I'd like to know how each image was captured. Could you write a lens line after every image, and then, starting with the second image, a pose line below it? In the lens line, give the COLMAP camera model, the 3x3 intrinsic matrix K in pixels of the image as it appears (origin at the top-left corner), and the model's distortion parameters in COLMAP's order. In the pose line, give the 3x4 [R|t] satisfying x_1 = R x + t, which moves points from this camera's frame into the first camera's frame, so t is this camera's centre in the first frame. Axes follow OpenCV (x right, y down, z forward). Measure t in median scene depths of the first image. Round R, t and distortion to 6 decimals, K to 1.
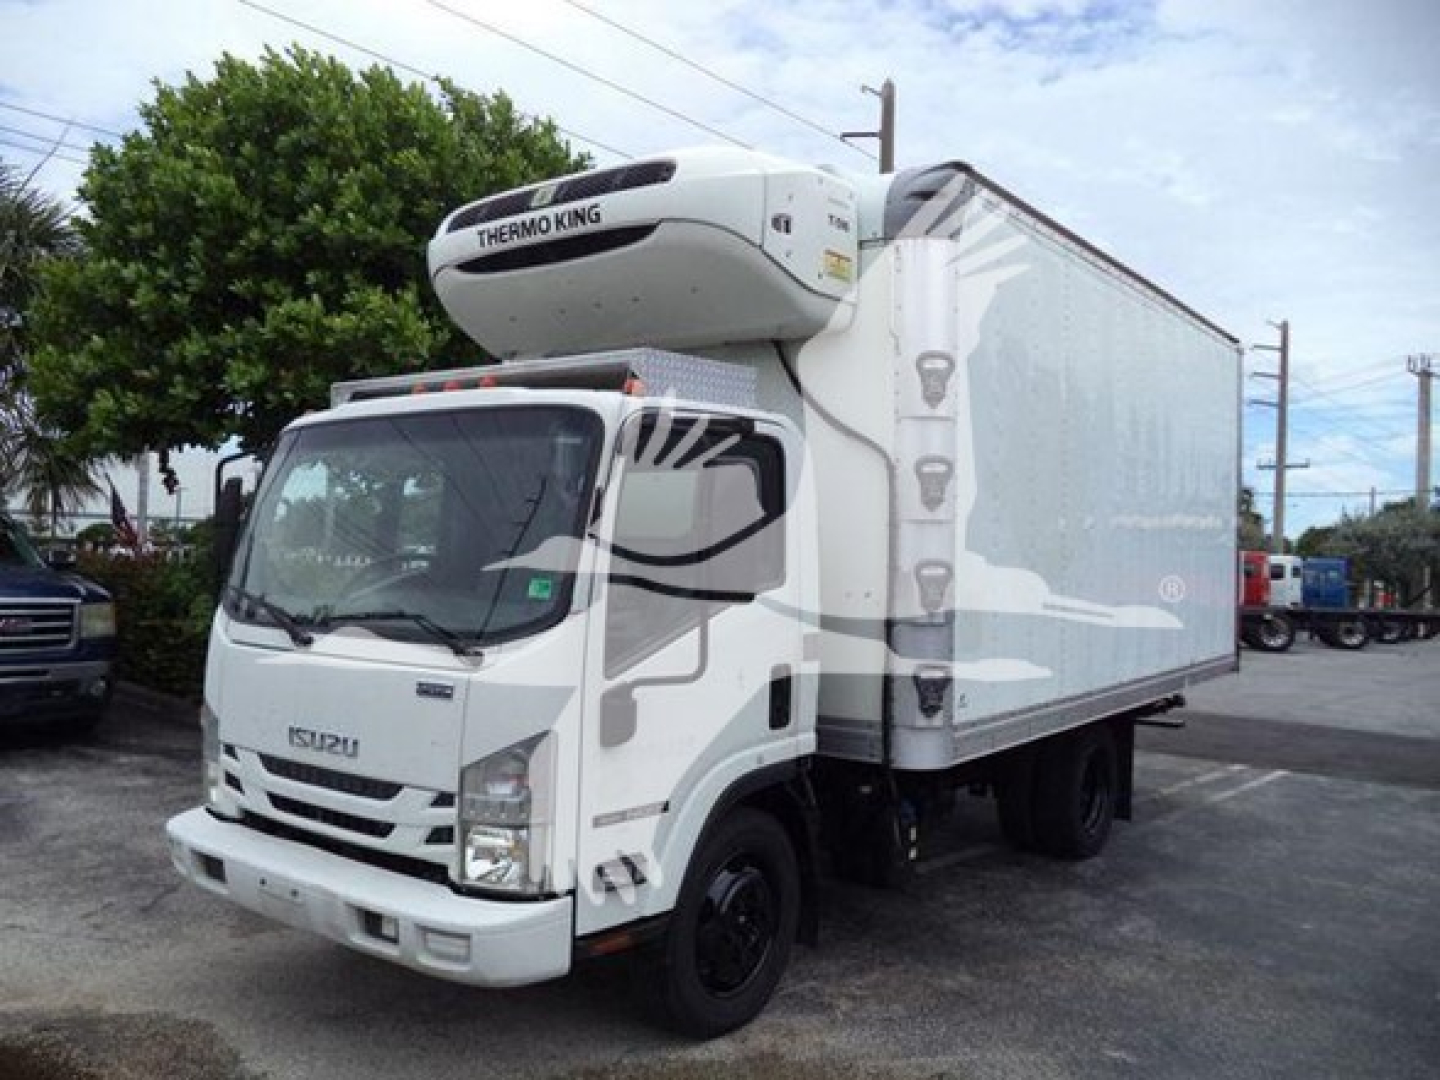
lens RADIAL K [[1145.0, 0, 727.7], [0, 1145.0, 546.4], [0, 0, 1]] dist [-0.012998, 0.000562]
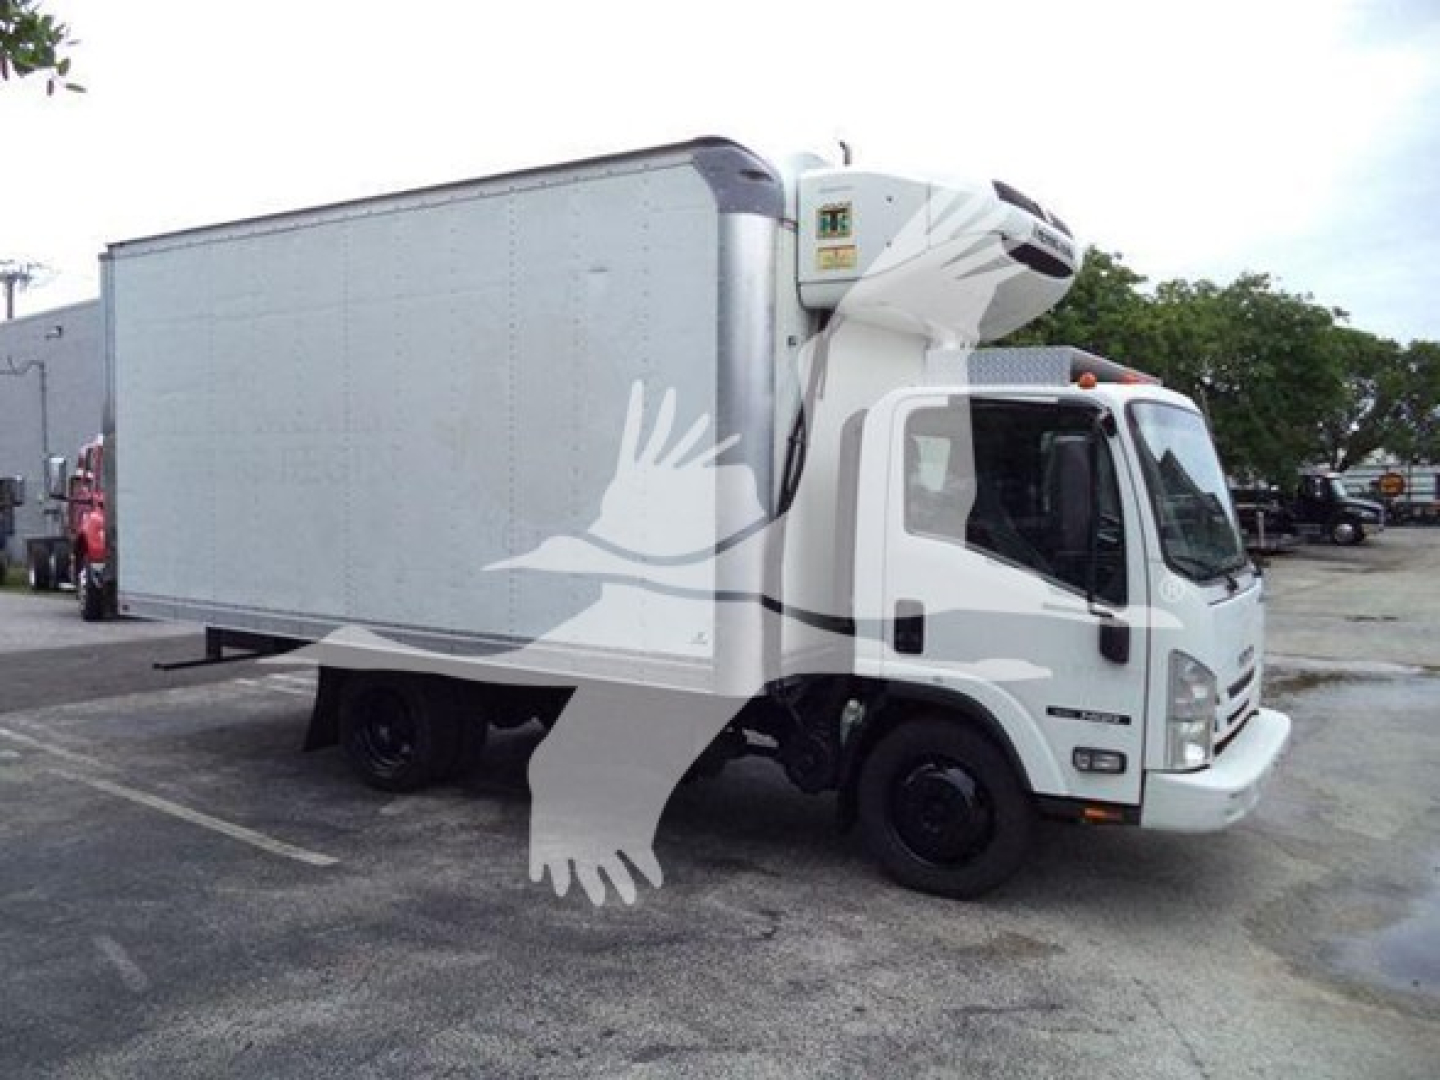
lens RADIAL K [[1153.4, 0, 720.0], [0, 1153.4, 540.0], [0, 0, 1]] dist [-0.023120, -0.007289]
pose [[-0.069638, -0.072862, 0.994908, -1.420826], [-0.018957, 0.997246, 0.071706, -0.044860], [-0.997392, -0.013867, -0.070828, 1.478119]]
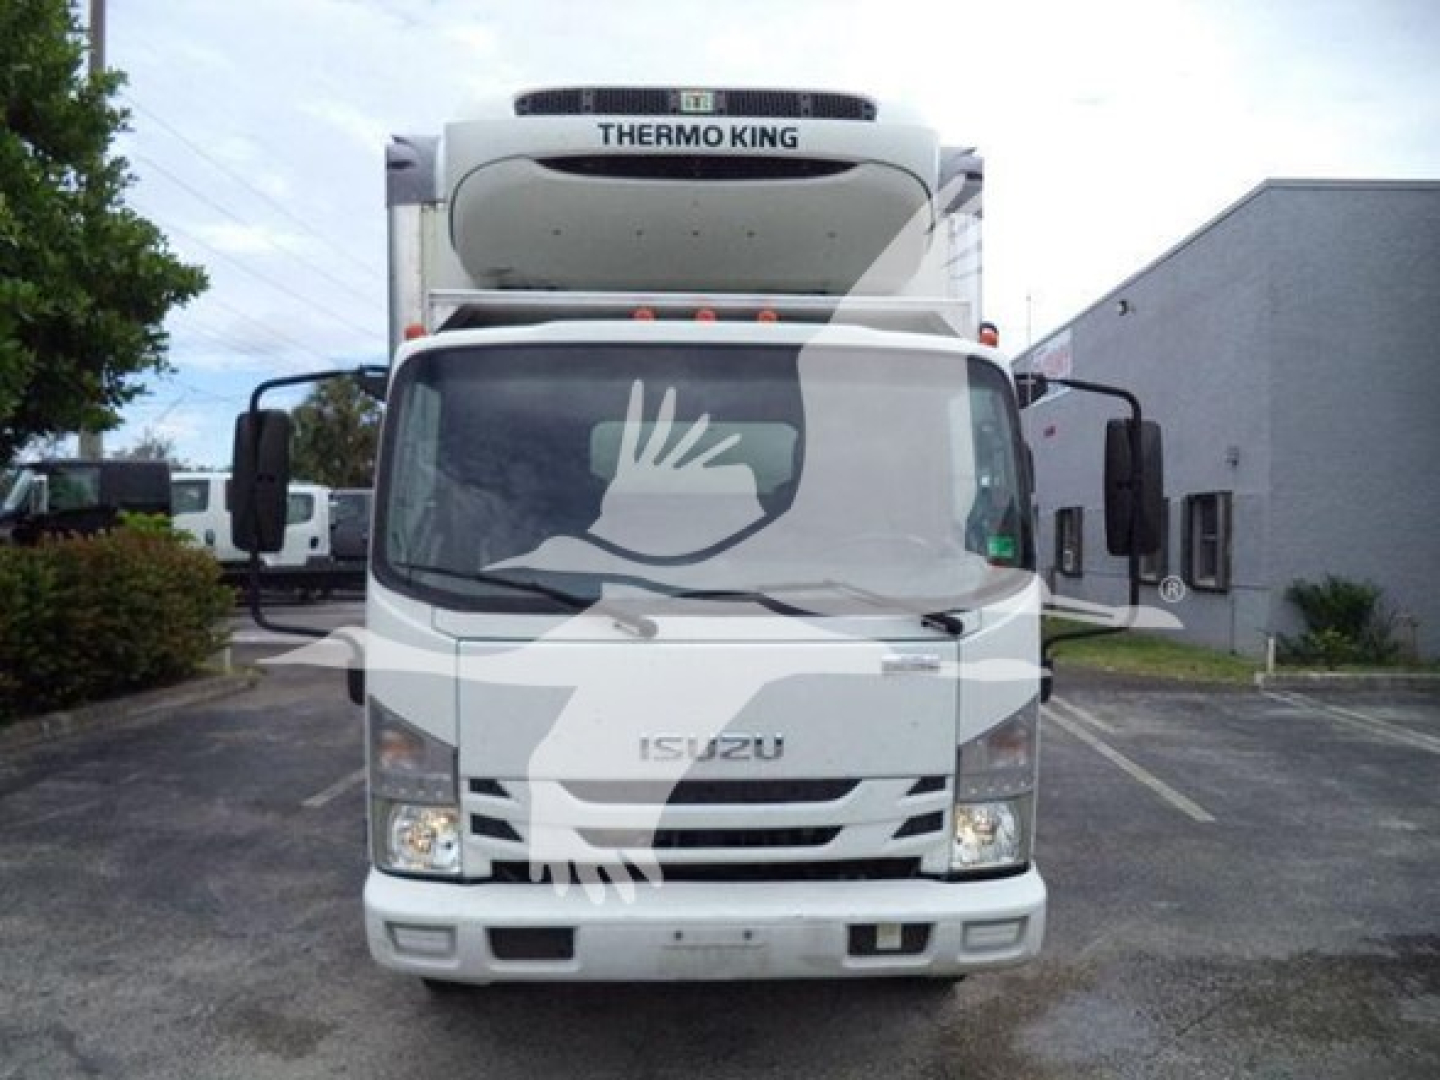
lens RADIAL K [[1156.5, 0, 716.8], [0, 1156.5, 538.2], [0, 0, 1]] dist [-0.017236, -0.007831]
pose [[0.768604, -0.030787, 0.638984, -0.746633], [0.008470, 0.999243, 0.037957, -0.007455], [-0.639669, -0.023762, 0.768283, 0.319676]]
